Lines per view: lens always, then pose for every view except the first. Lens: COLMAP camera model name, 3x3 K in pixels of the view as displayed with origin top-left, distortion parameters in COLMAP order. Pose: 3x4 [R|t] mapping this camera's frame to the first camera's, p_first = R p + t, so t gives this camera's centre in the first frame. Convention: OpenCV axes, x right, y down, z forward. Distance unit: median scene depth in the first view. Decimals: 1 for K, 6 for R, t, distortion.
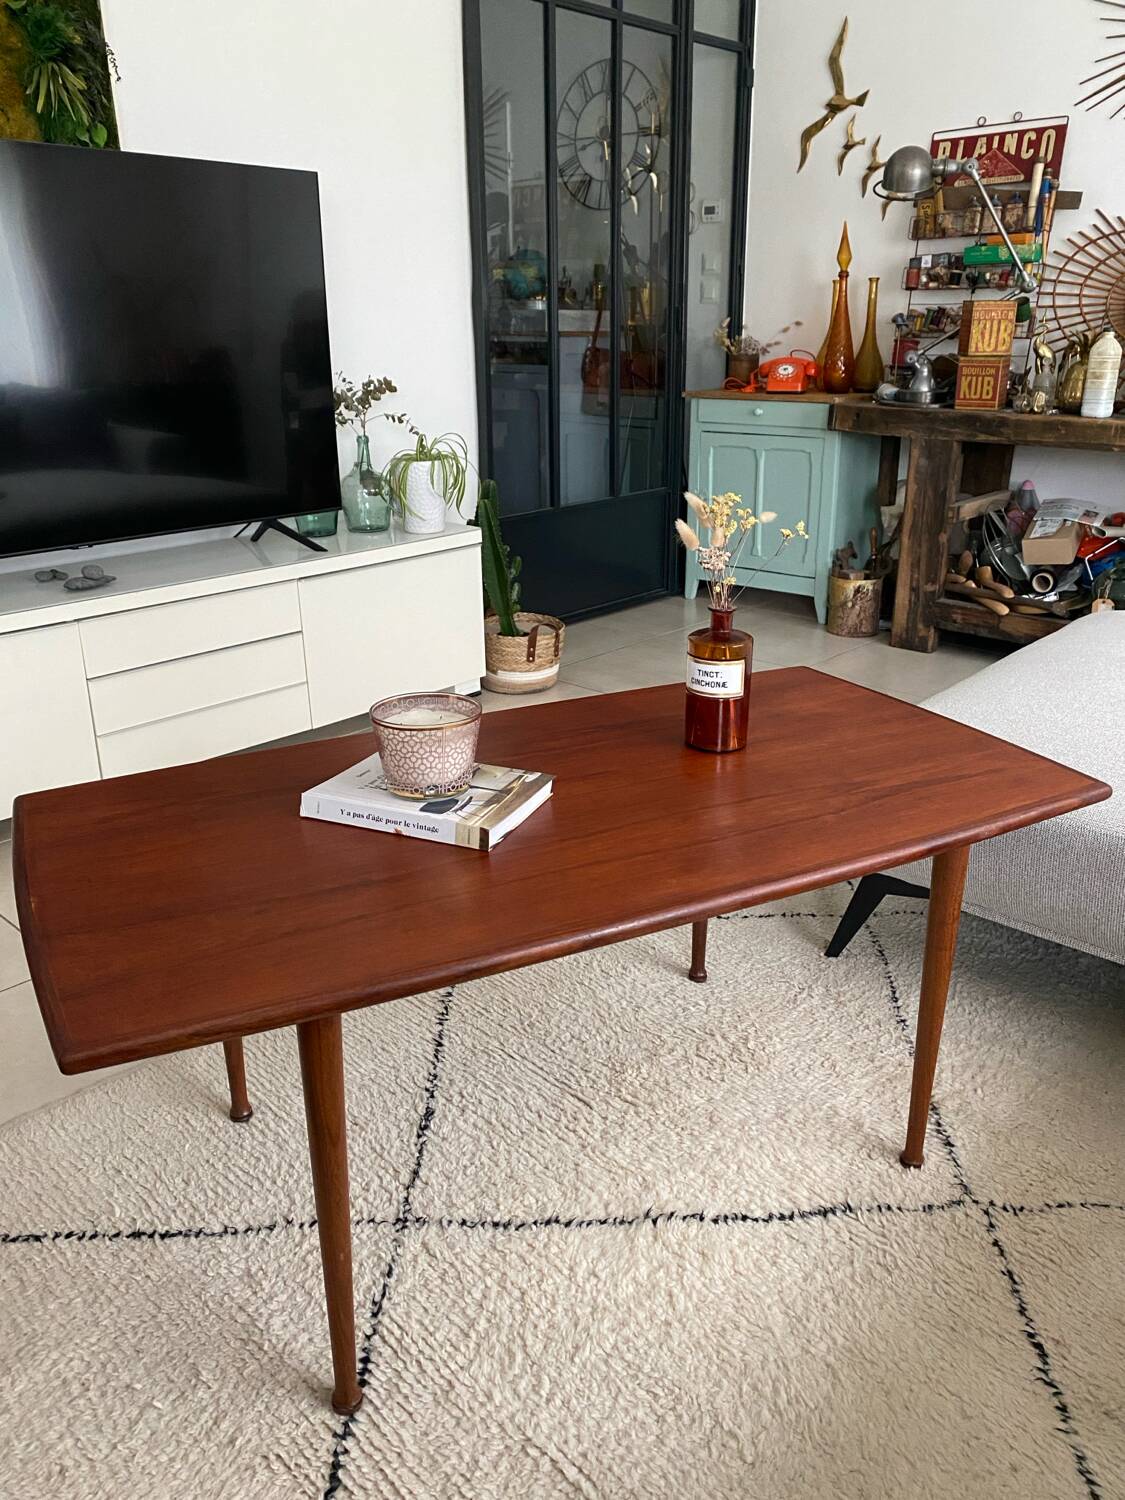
lens RADIAL K [[1150.5, 0, 562.1], [0, 1150.5, 736.8], [0, 0, 1]] dist [0.023232, -0.018743]
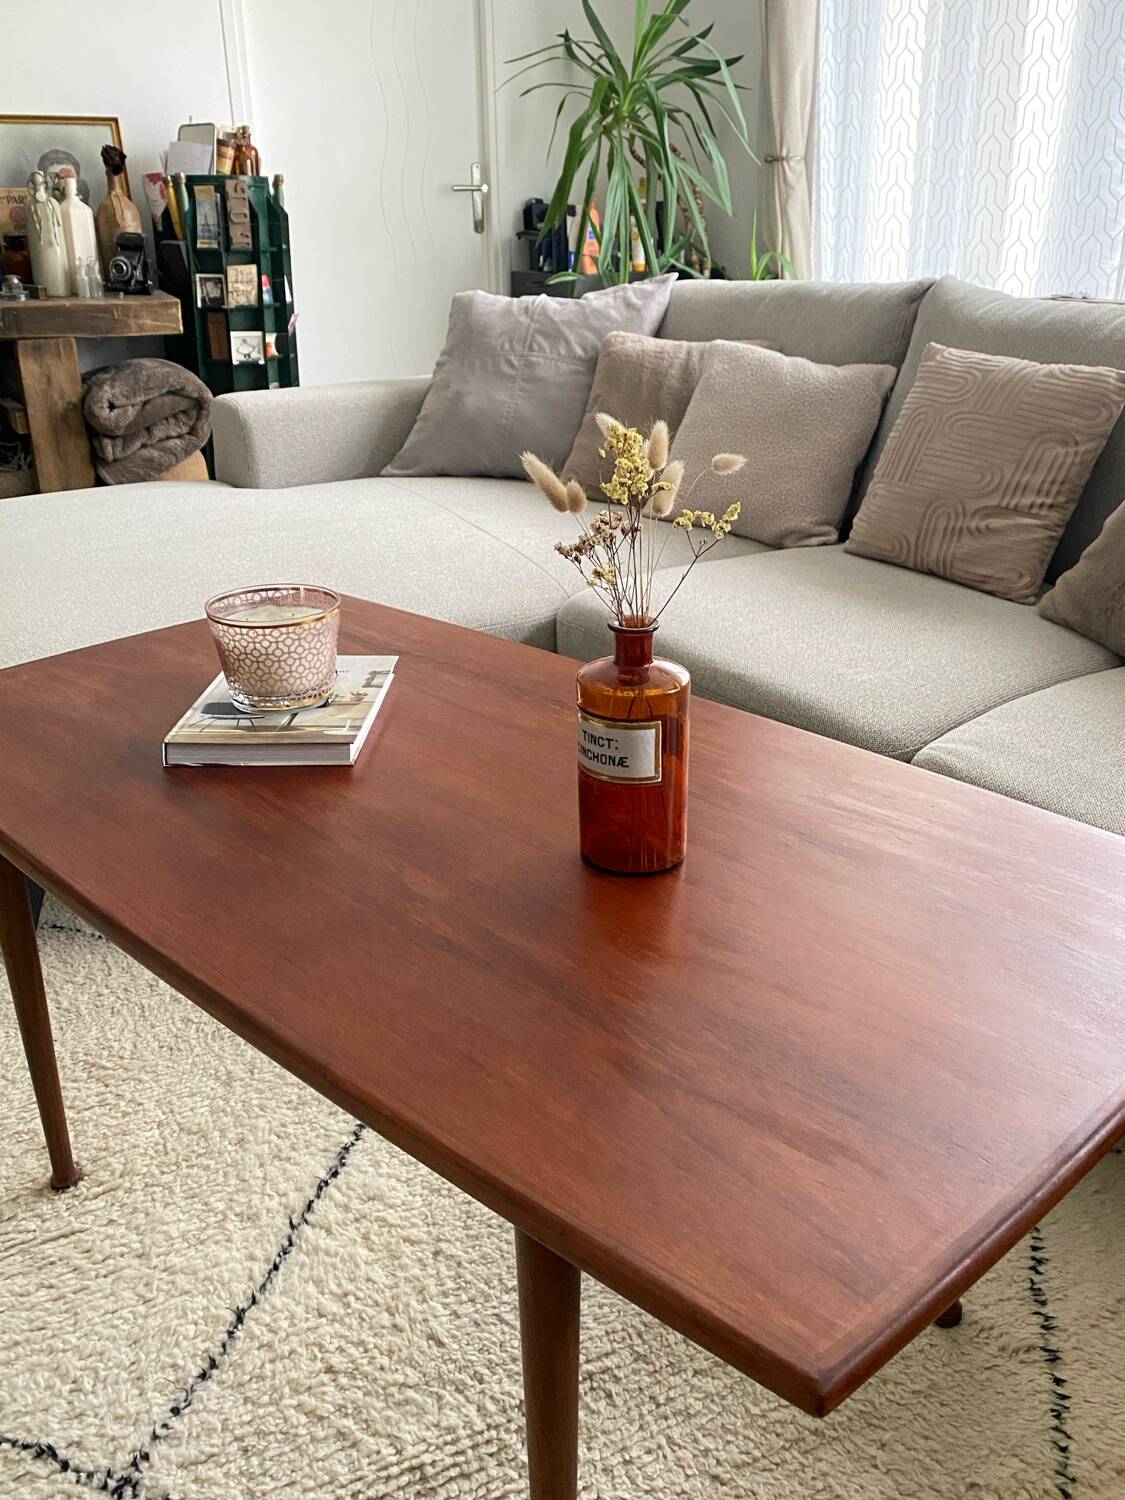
lens RADIAL K [[1305.5, 0, 553.6], [0, 1305.5, 734.3], [0, 0, 1]] dist [0.021757, -0.015923]
pose [[0.304701, -0.365174, 0.879662, -0.470423], [0.345502, 0.903049, 0.255206, -0.069473], [-0.887573, 0.226163, 0.401329, 0.302049]]
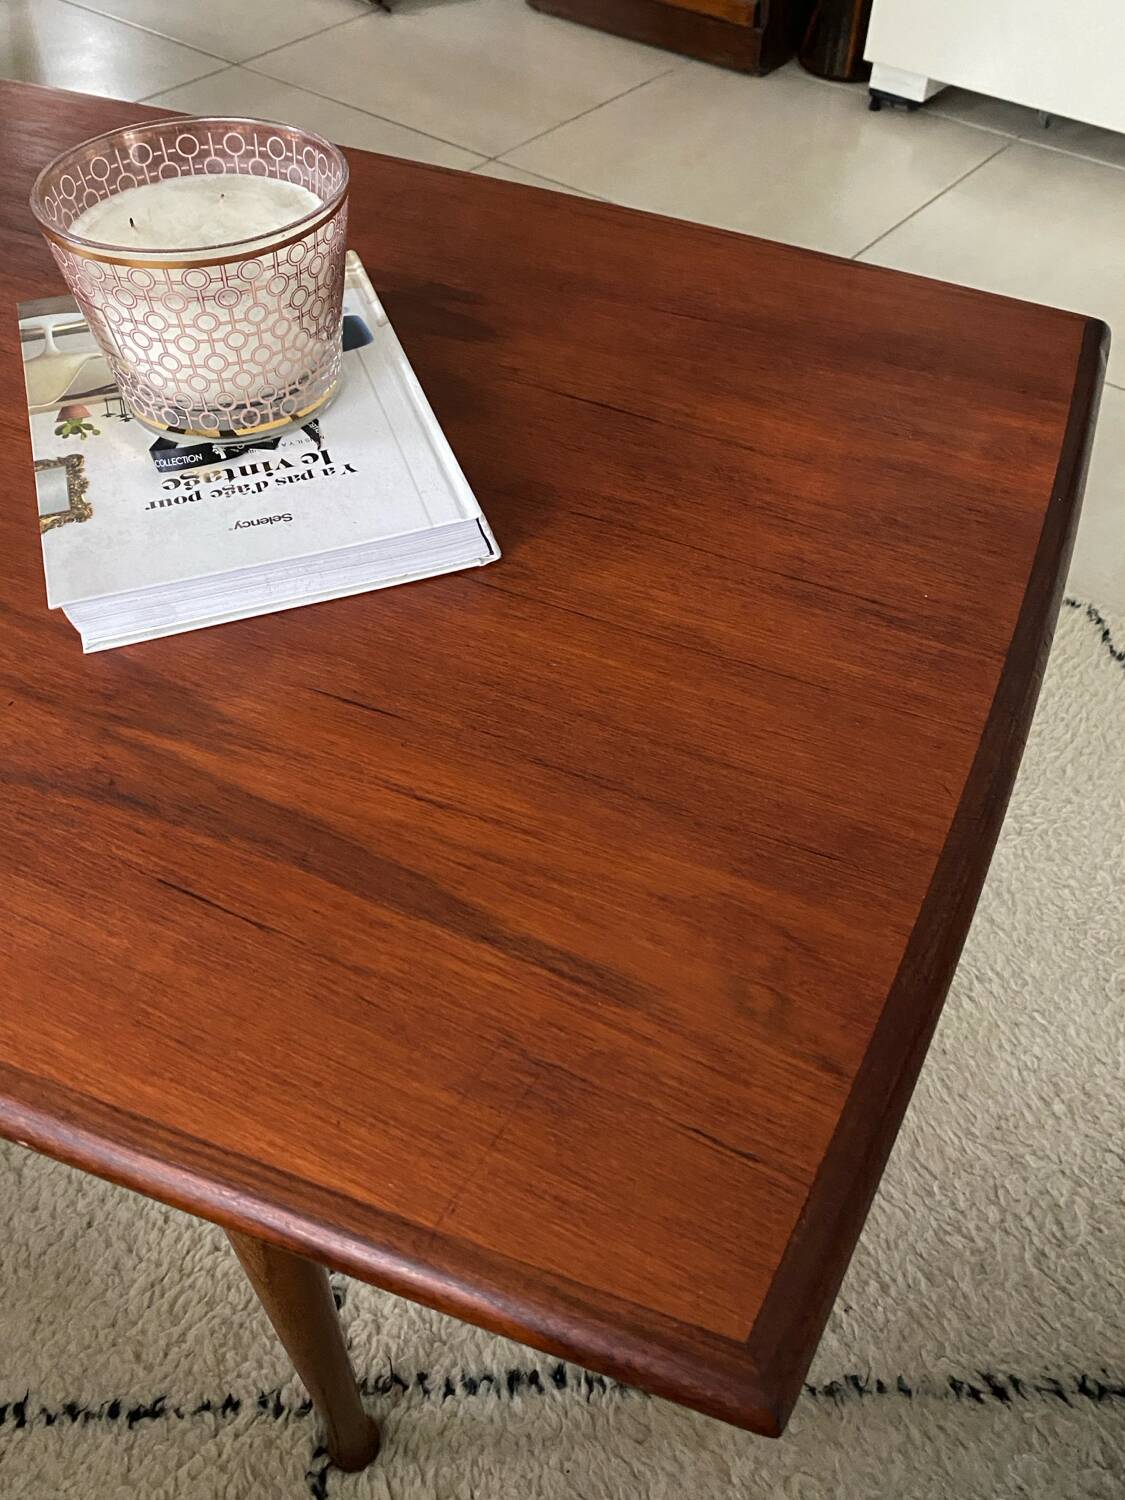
lens RADIAL K [[1305.5, 0, 566.2], [0, 1305.5, 745.6], [0, 0, 1]] dist [0.021757, -0.015923]
pose [[0.071668, 0.730886, -0.678727, 0.447888], [-0.346998, 0.656240, 0.670031, -0.154508], [0.935123, 0.187497, 0.300648, 0.722126]]
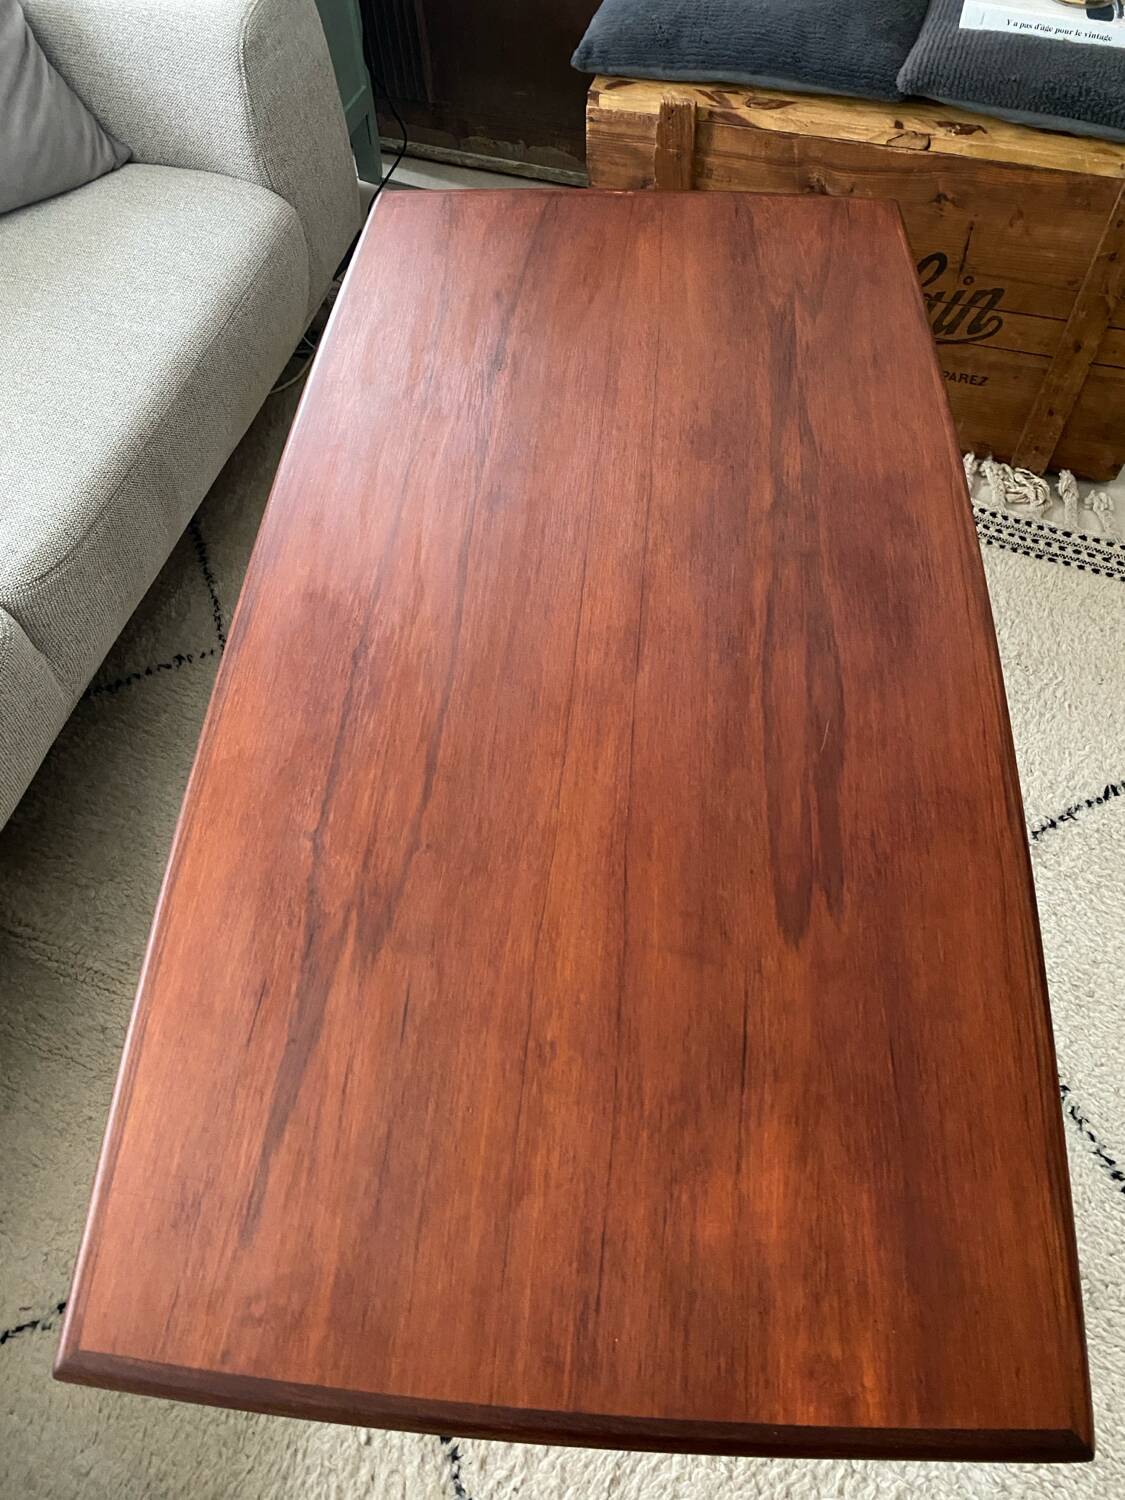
lens RADIAL K [[1150.5, 0, 558.6], [0, 1150.5, 729.0], [0, 0, 1]] dist [0.023232, -0.018743]
pose [[-0.912947, 0.352011, -0.206438, 0.241700], [-0.113807, 0.266182, 0.957181, -0.417410], [0.391888, 0.897349, -0.202949, 0.778124]]
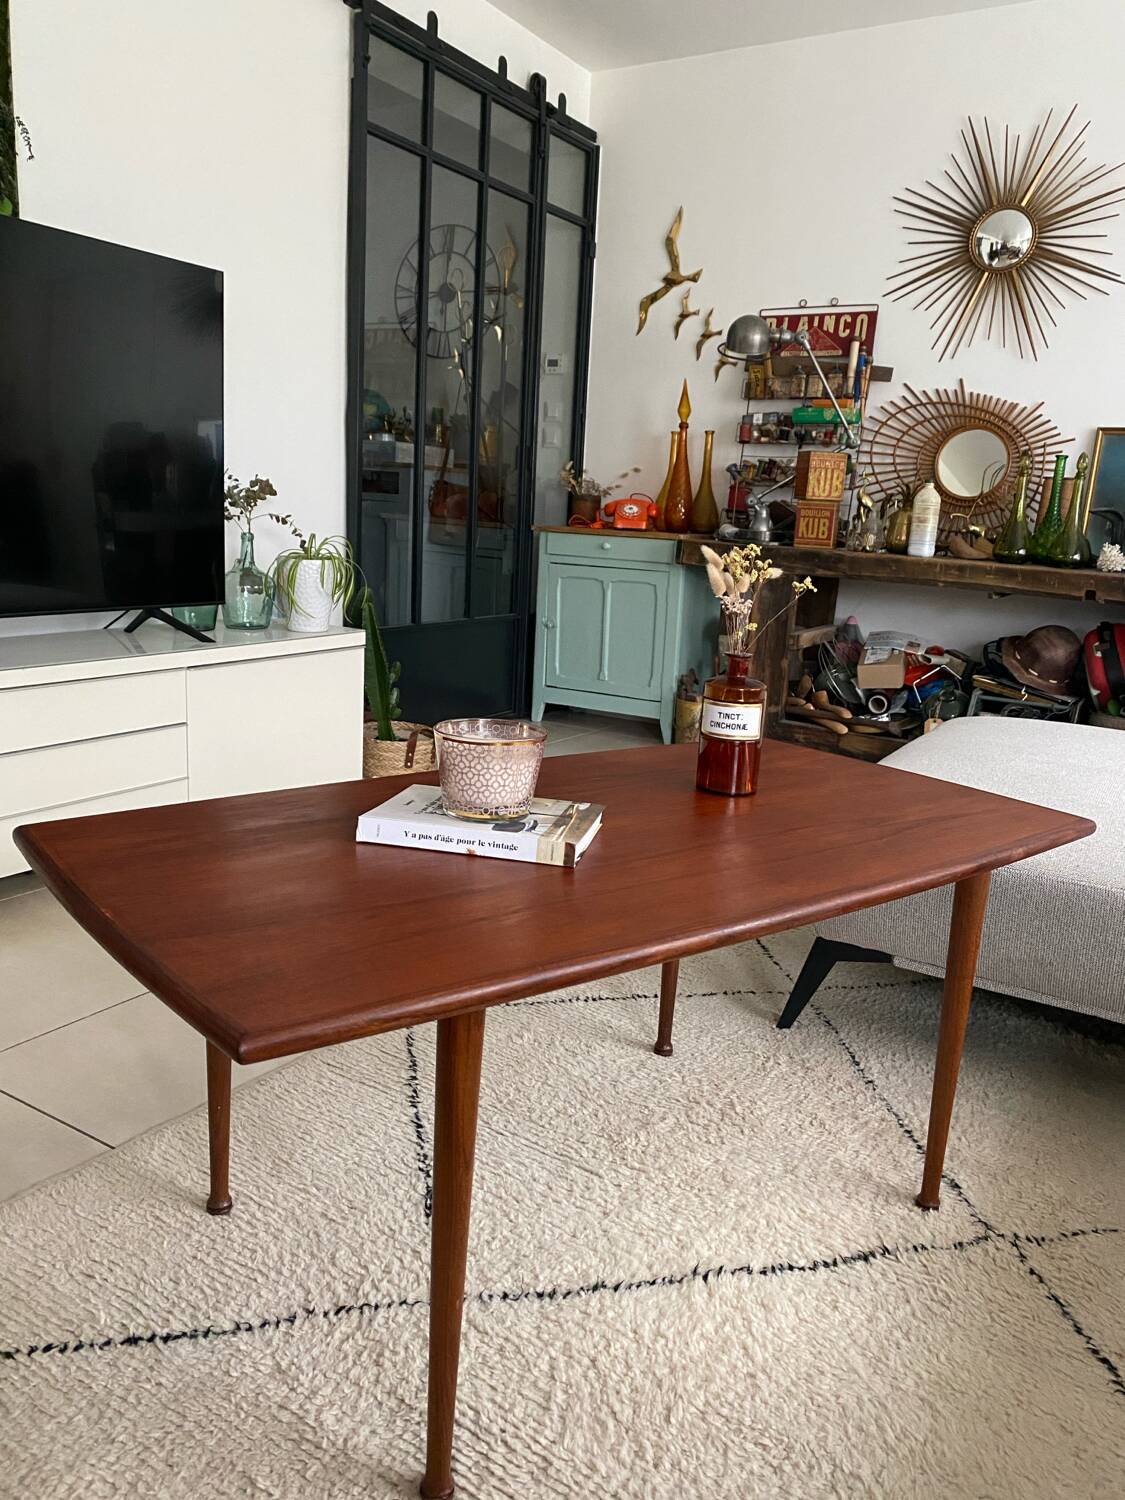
lens RADIAL K [[1150.5, 0, 561.3], [0, 1150.5, 736.4], [0, 0, 1]] dist [0.023232, -0.018743]
pose [[0.978582, 0.018350, 0.205036, -0.194343], [0.010613, 0.990197, -0.139272, 0.088284], [-0.205581, 0.138465, 0.968795, 0.031562]]
